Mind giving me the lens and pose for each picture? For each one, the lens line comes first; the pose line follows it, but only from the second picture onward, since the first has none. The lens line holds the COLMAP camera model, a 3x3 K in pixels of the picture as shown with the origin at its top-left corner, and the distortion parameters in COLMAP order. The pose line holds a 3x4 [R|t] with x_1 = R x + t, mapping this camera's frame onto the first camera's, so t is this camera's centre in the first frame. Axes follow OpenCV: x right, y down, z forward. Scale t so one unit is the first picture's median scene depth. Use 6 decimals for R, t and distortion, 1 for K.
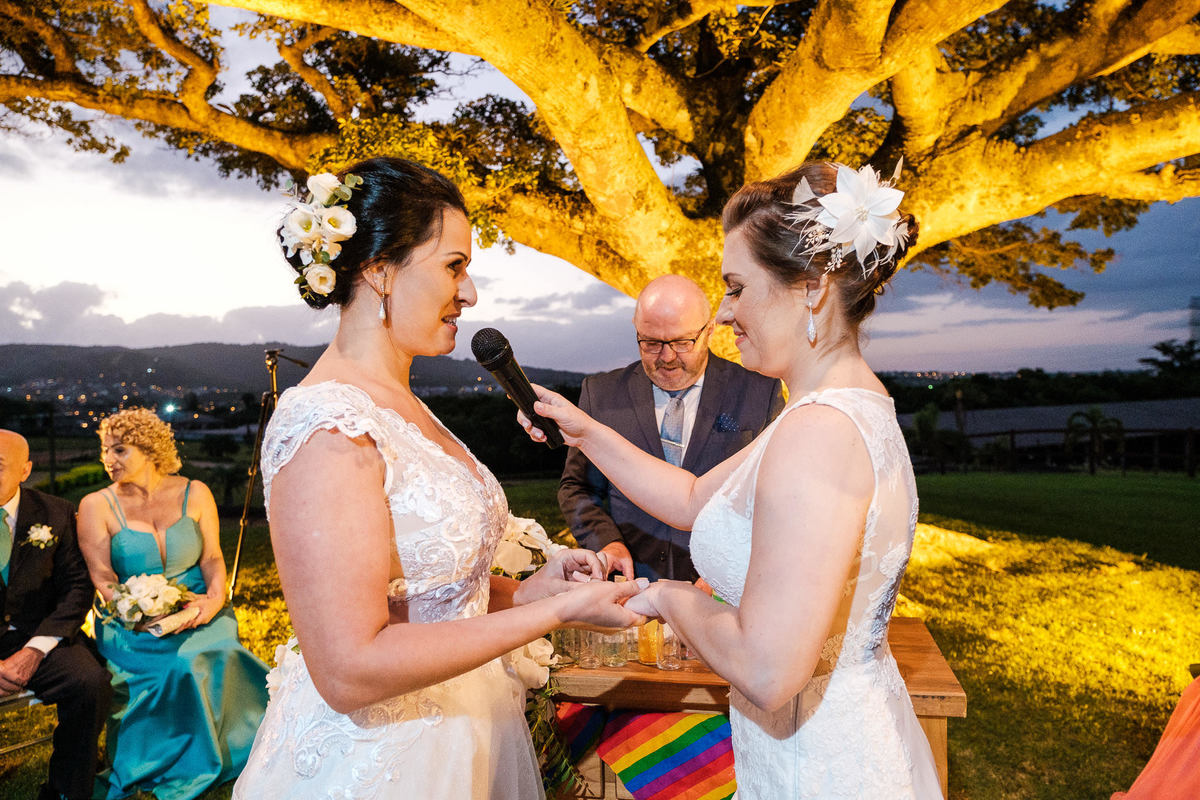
lens RADIAL K [[804.4, 0, 603.2], [0, 804.4, 392.9], [0, 0, 1]] dist [-0.011702, 0.005997]
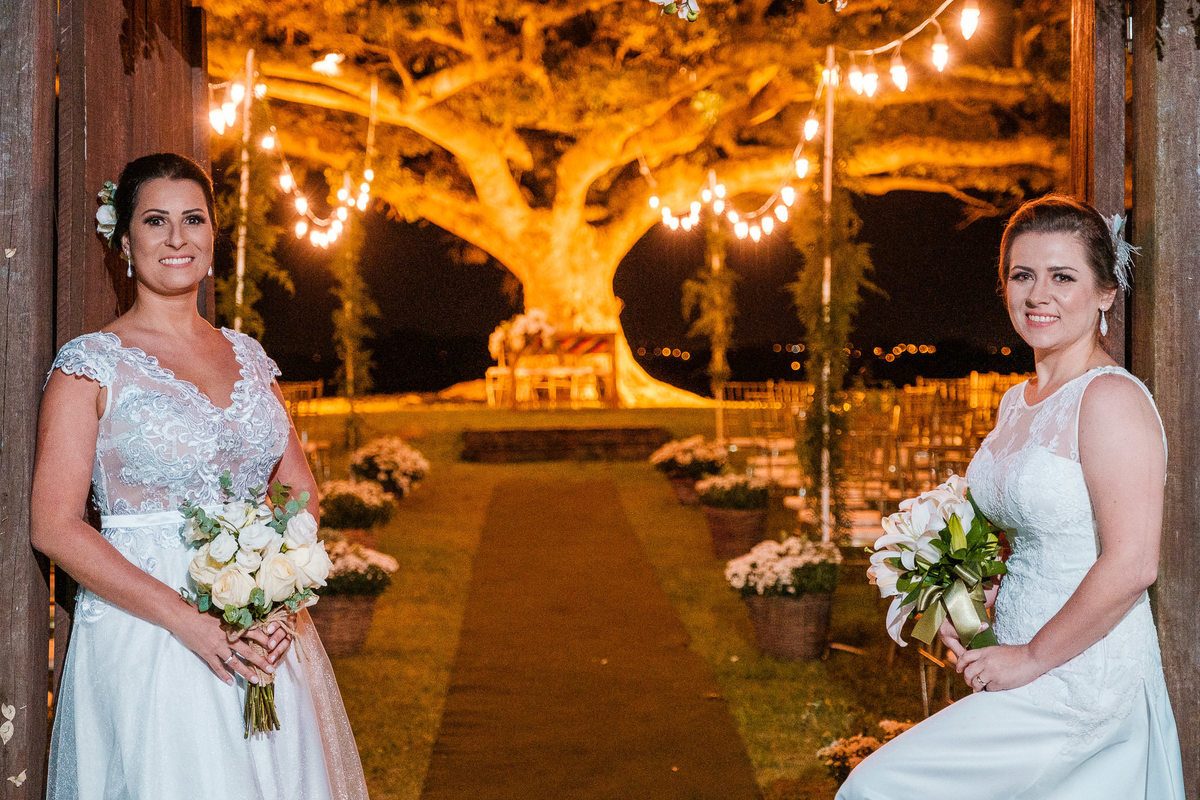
lens RADIAL K [[2171.0, 0, 601.5], [0, 2171.0, 400.7], [0, 0, 1]] dist [-0.063558, 0.000000]
pose [[0.967960, -0.009865, 0.250912, -0.949487], [0.008298, 0.999939, 0.007300, 0.185465], [-0.250969, -0.004984, 0.967982, -3.730657]]
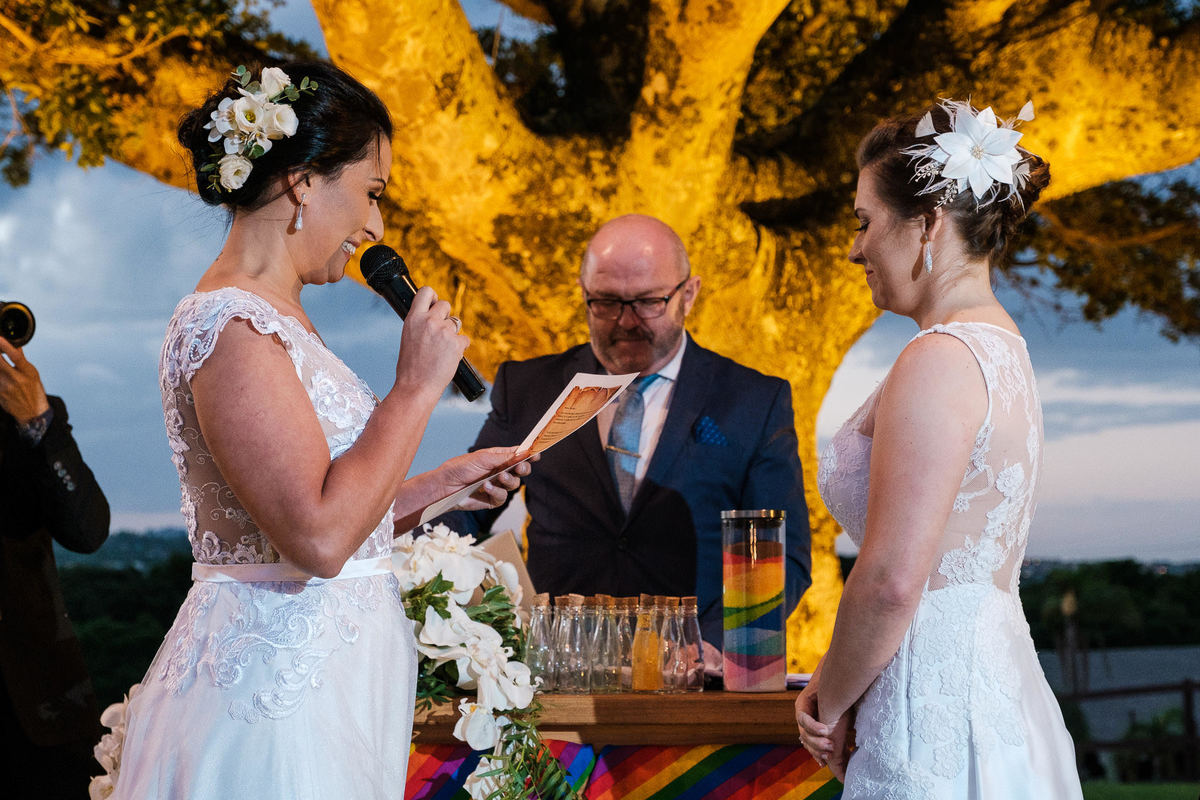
lens RADIAL K [[2211.6, 0, 596.3], [0, 2211.6, 402.1], [0, 0, 1]] dist [0.067553, 0.000000]
pose [[0.978327, 0.040841, 0.202997, -0.117848], [-0.023000, 0.995723, -0.089483, 0.065129], [-0.205783, 0.082874, 0.975082, -0.306417]]
